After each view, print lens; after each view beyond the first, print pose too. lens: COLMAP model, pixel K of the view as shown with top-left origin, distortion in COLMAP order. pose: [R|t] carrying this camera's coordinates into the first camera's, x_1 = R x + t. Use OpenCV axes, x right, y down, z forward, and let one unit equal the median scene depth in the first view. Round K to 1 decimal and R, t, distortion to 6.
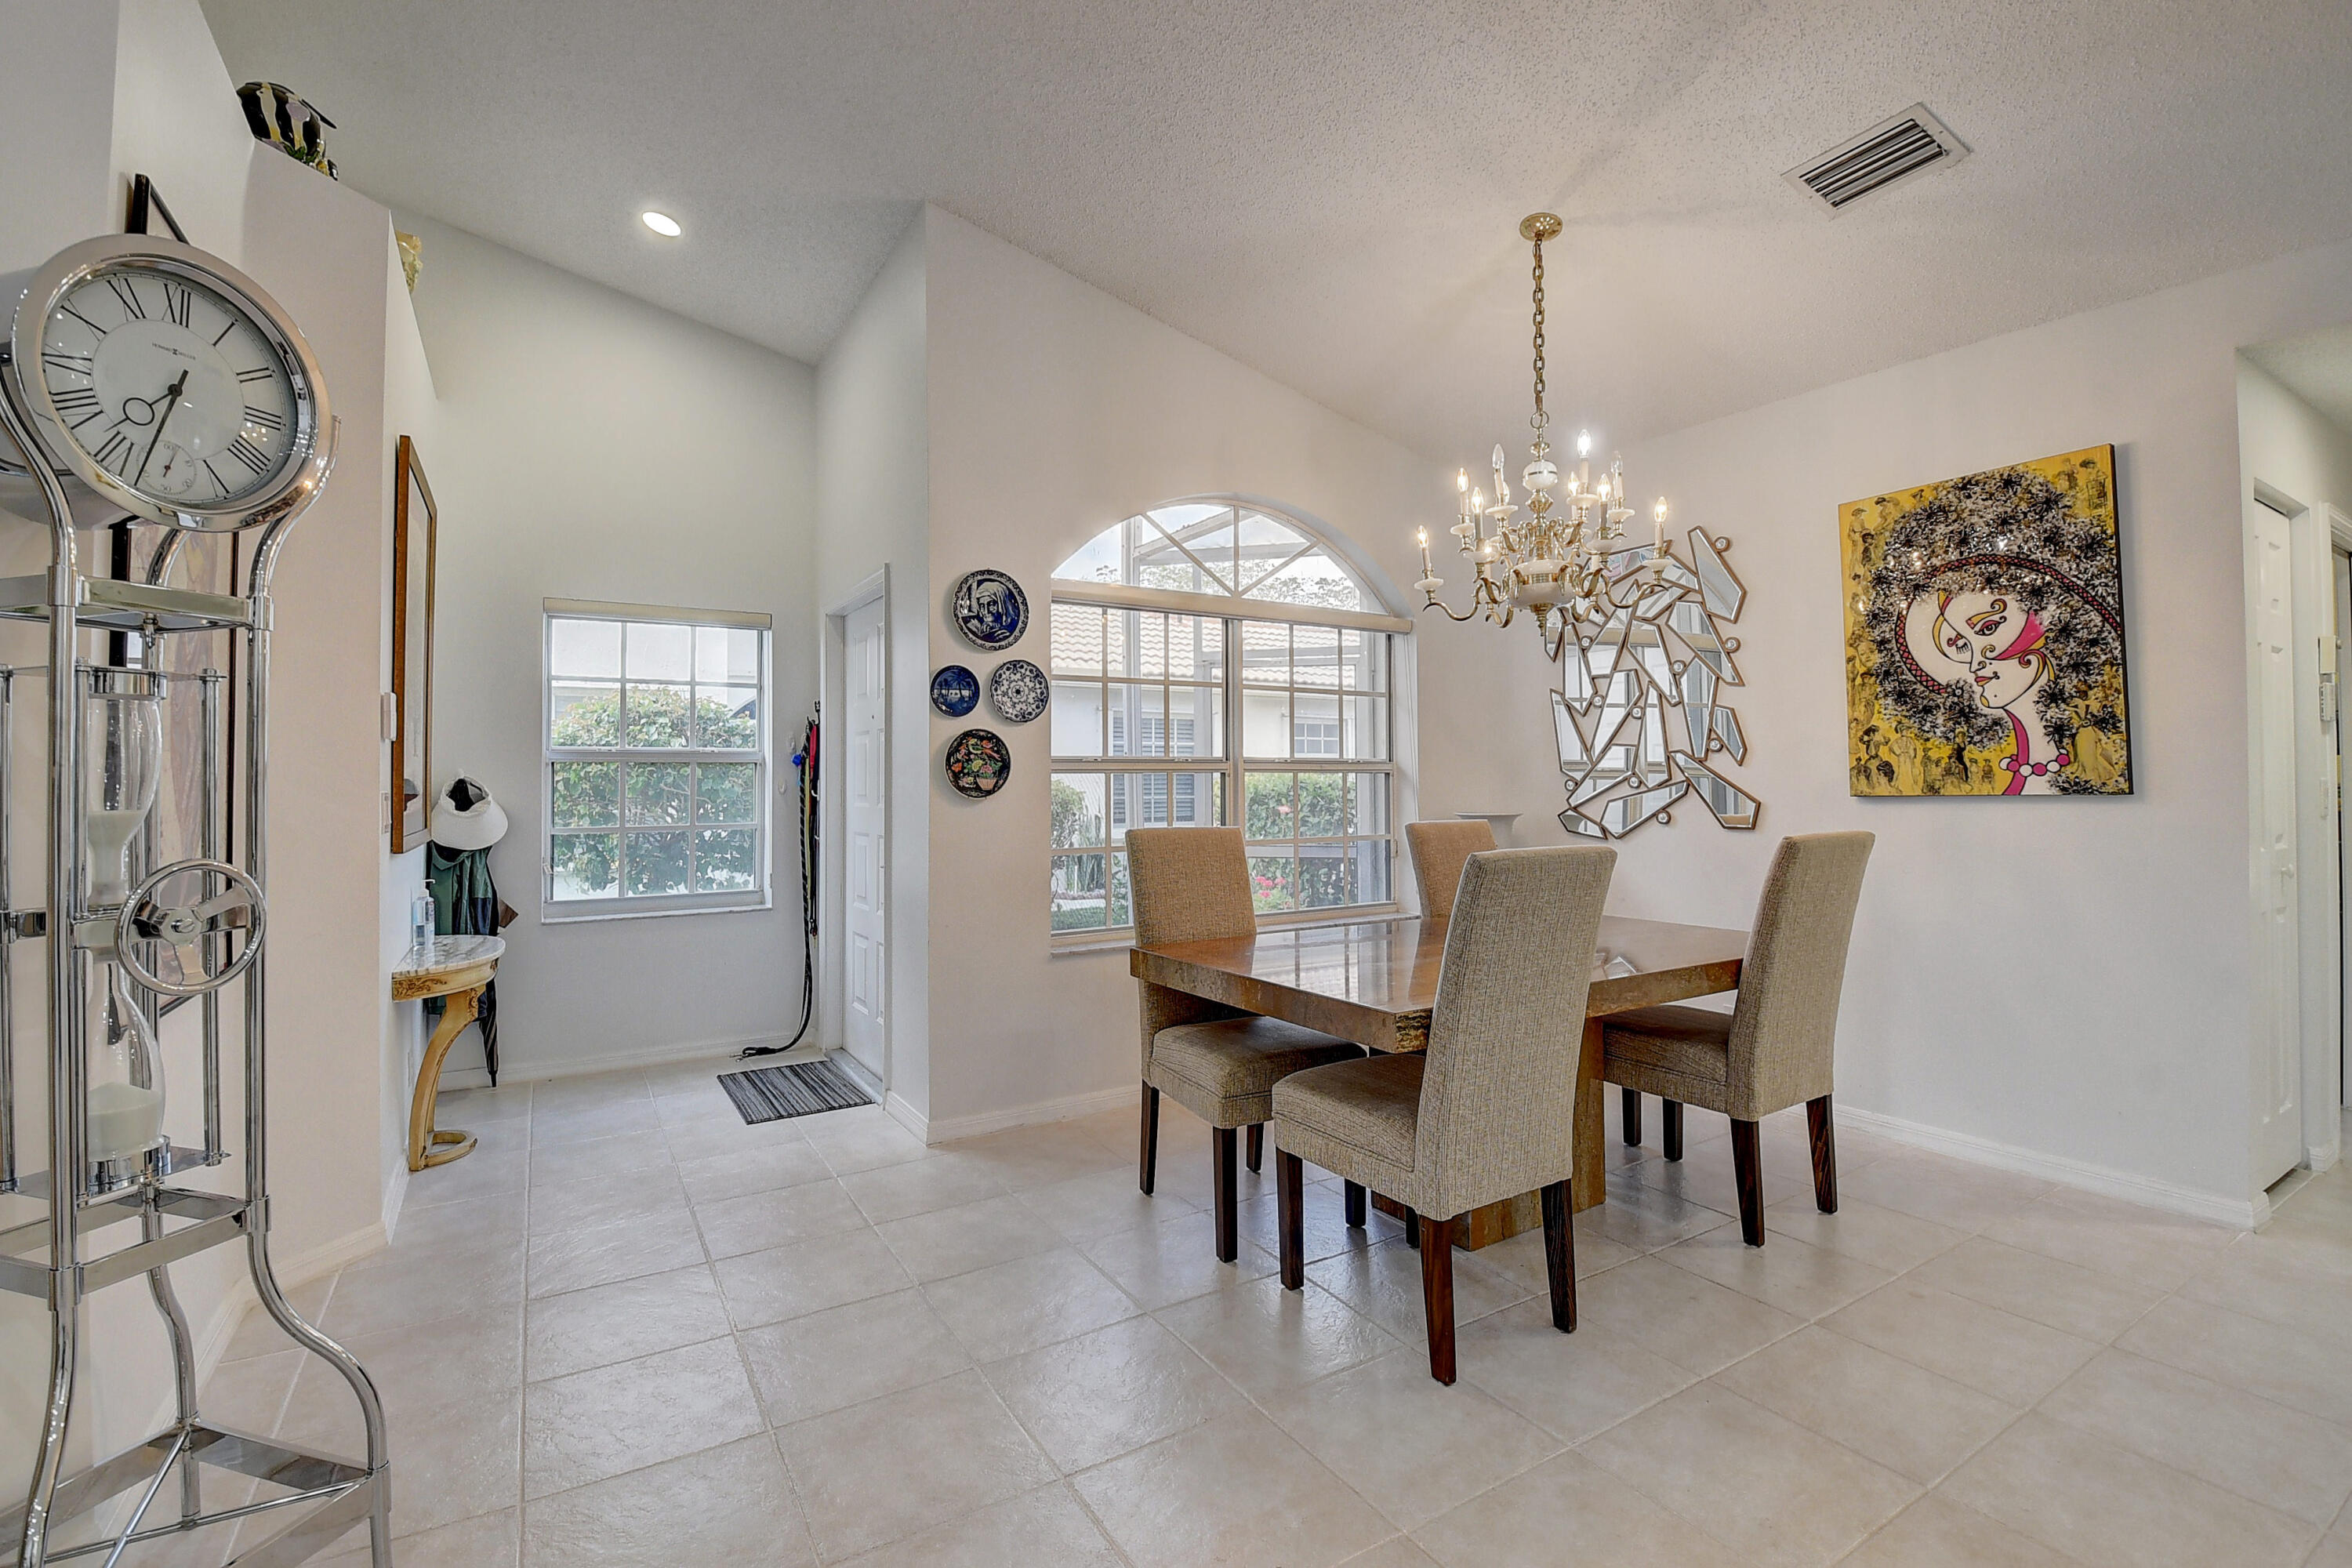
lens RADIAL K [[1035.0, 0, 1169.0], [0, 1035.0, 755.6], [0, 0, 1]] dist [0.000349, -0.018516]
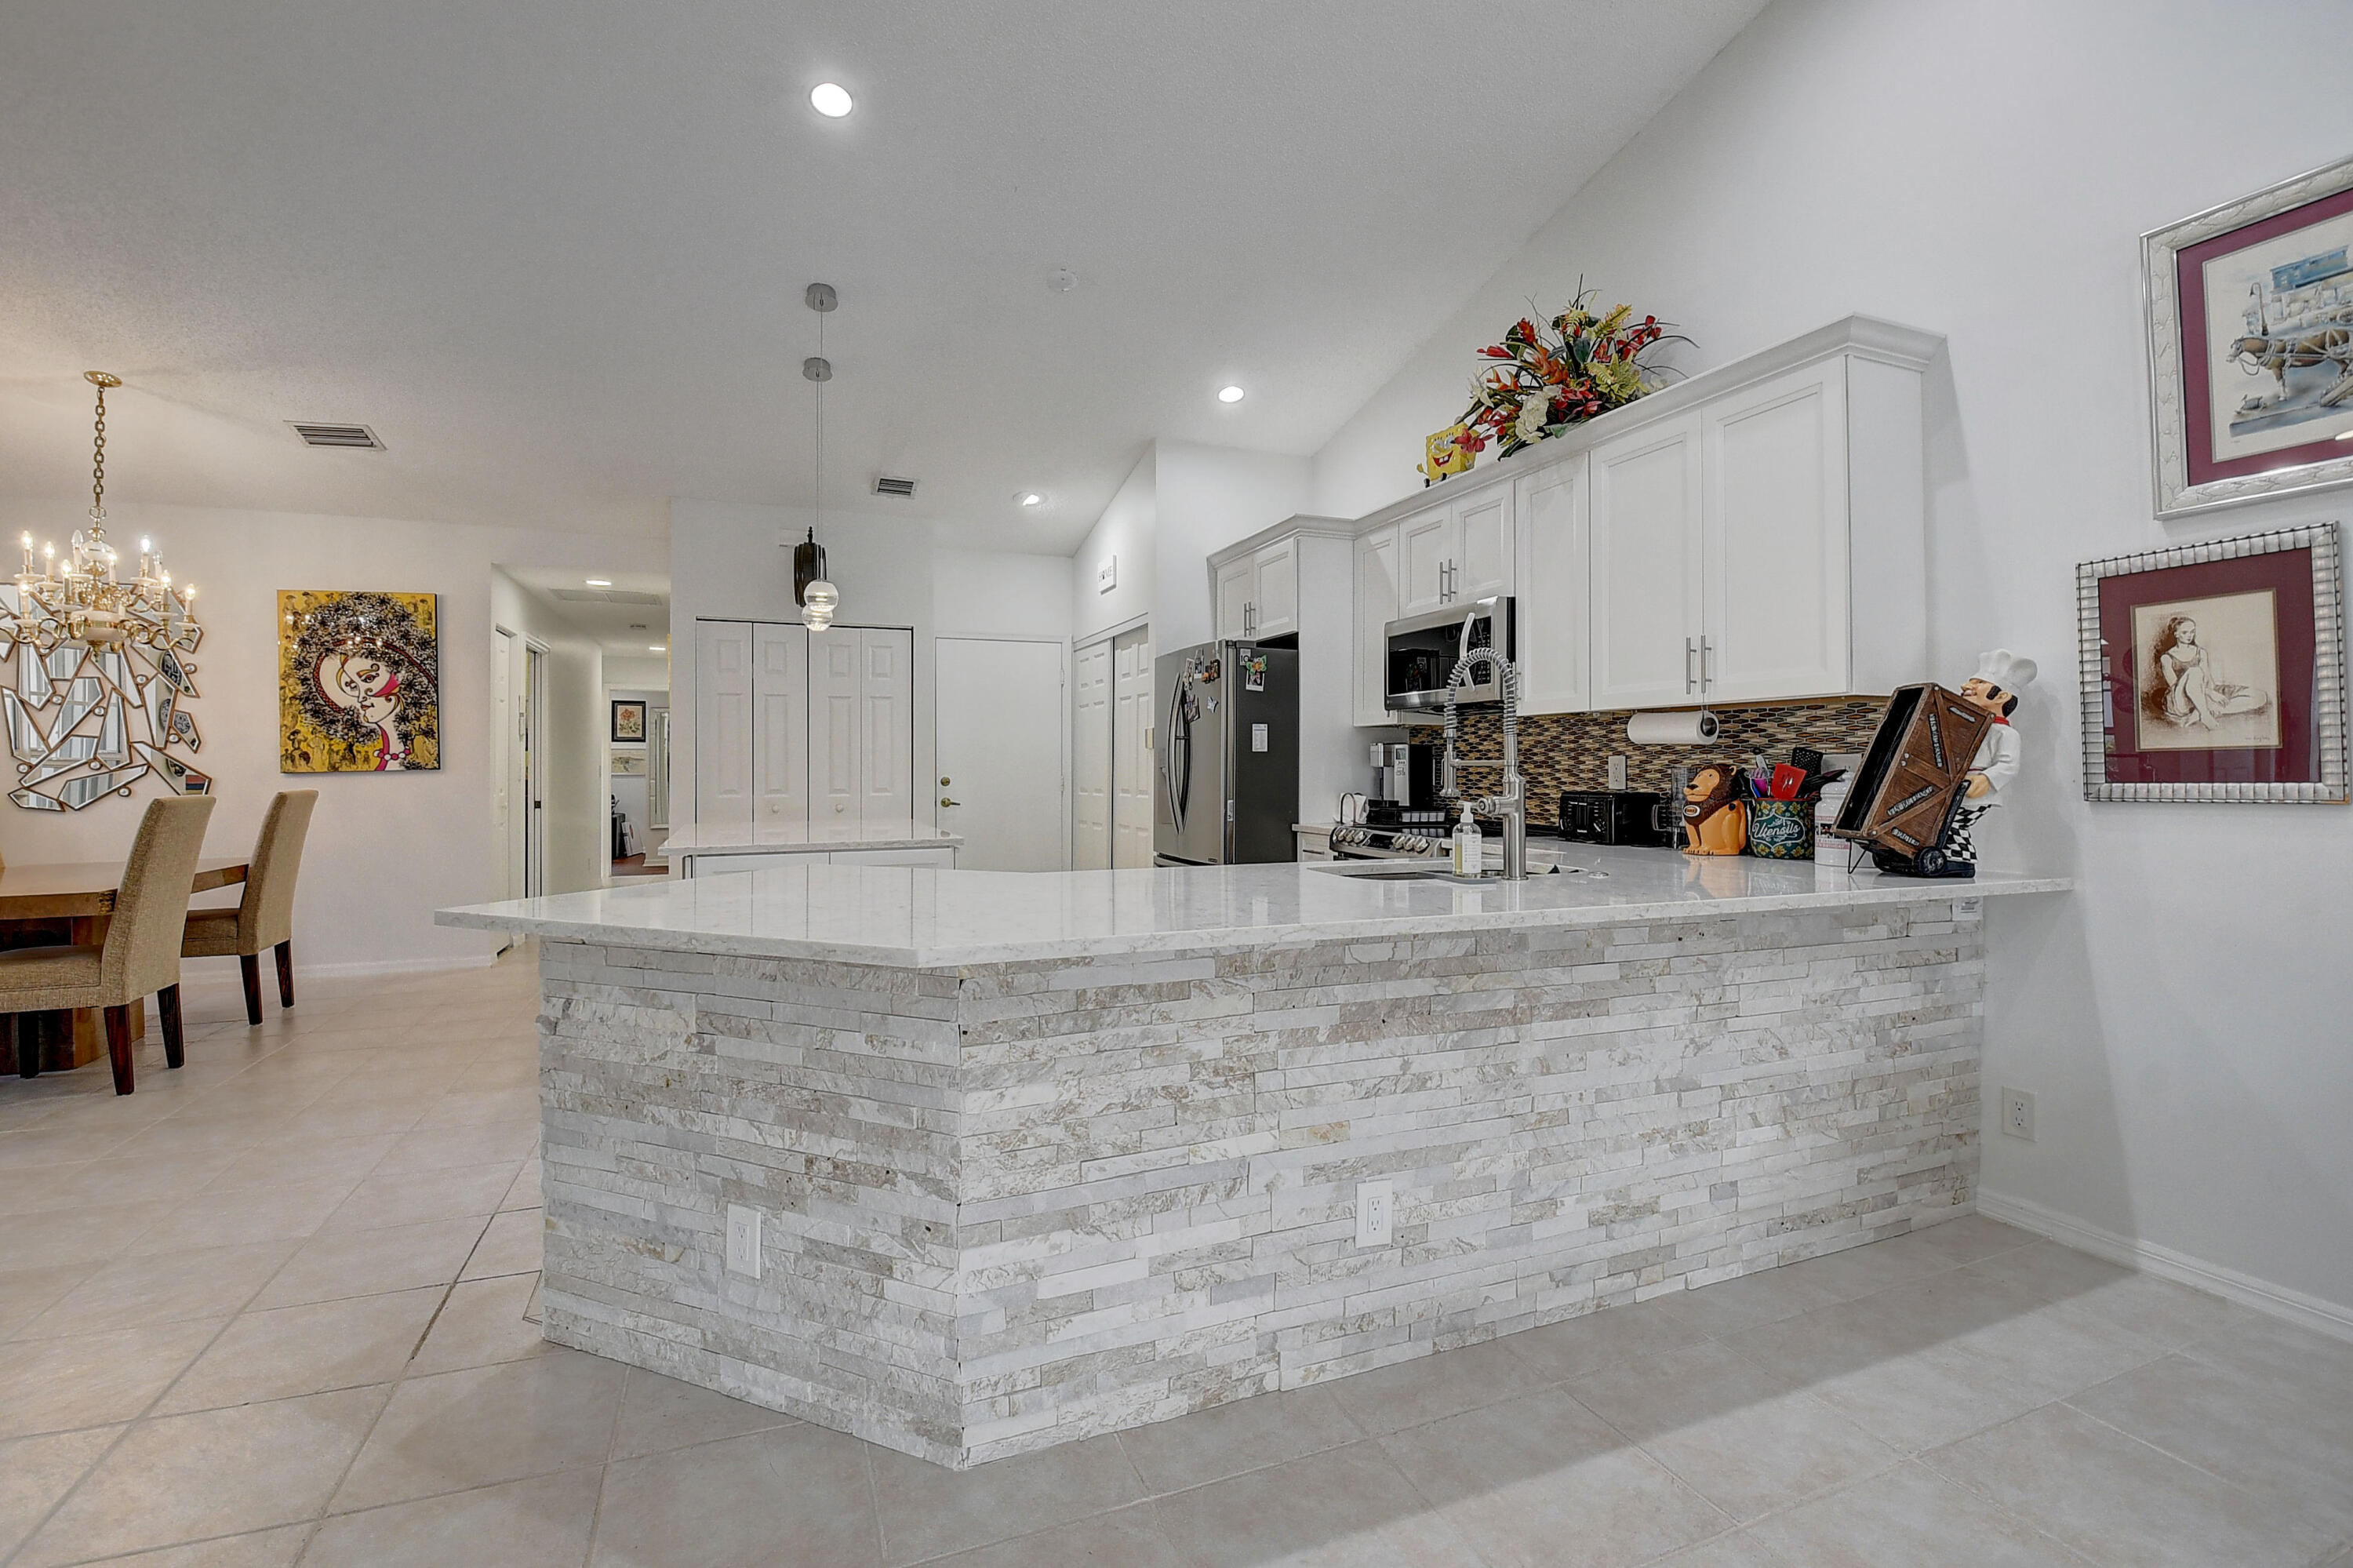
lens RADIAL K [[1035.4, 0, 1169.5], [0, 1035.4, 755.6], [0, 0, 1]] dist [0.000349, -0.018516]
pose [[0.162659, 0.008848, 0.986643, -0.685613], [-0.017062, 0.999835, -0.006154, -0.001326], [-0.986535, -0.015833, 0.162783, -0.622115]]
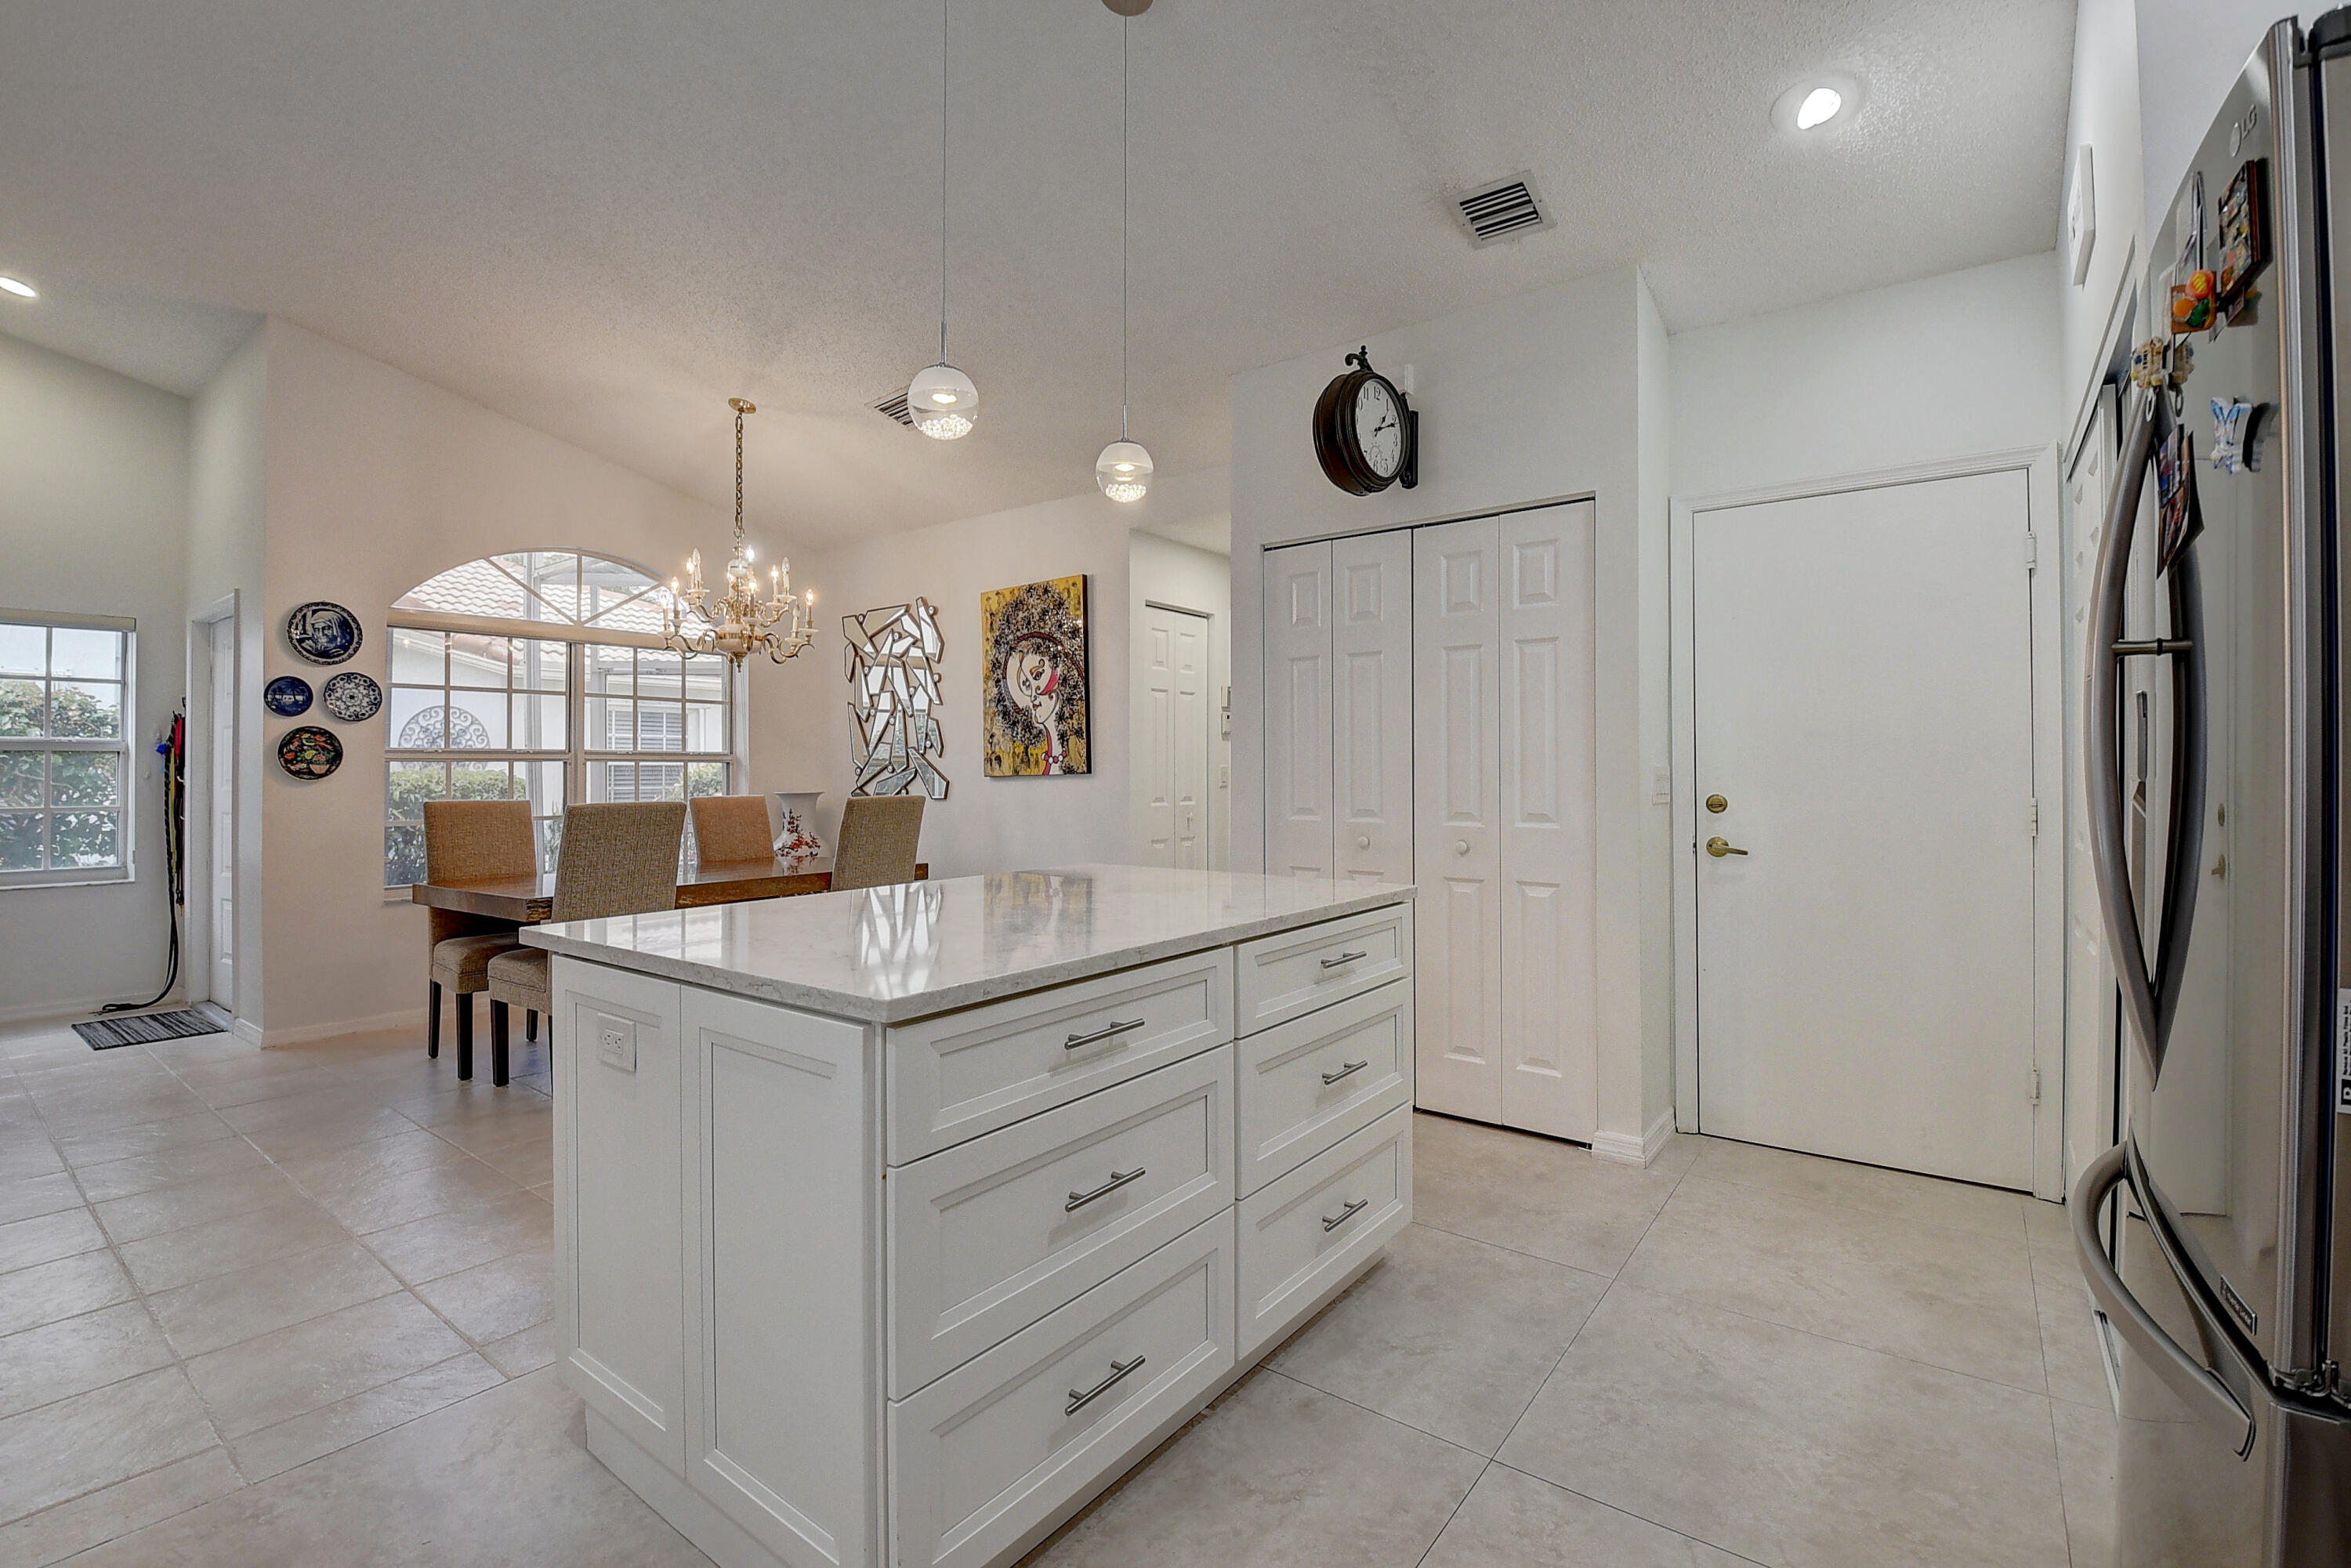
lens RADIAL K [[1020.4, 0, 1178.3], [0, 1020.4, 761.8], [0, 0, 1]] dist [0.001155, -0.017336]
pose [[0.926212, 0.002382, 0.376997, 0.342292], [-0.007418, 0.999902, 0.011906, -0.004421], [-0.376931, -0.013824, 0.926138, -0.574232]]
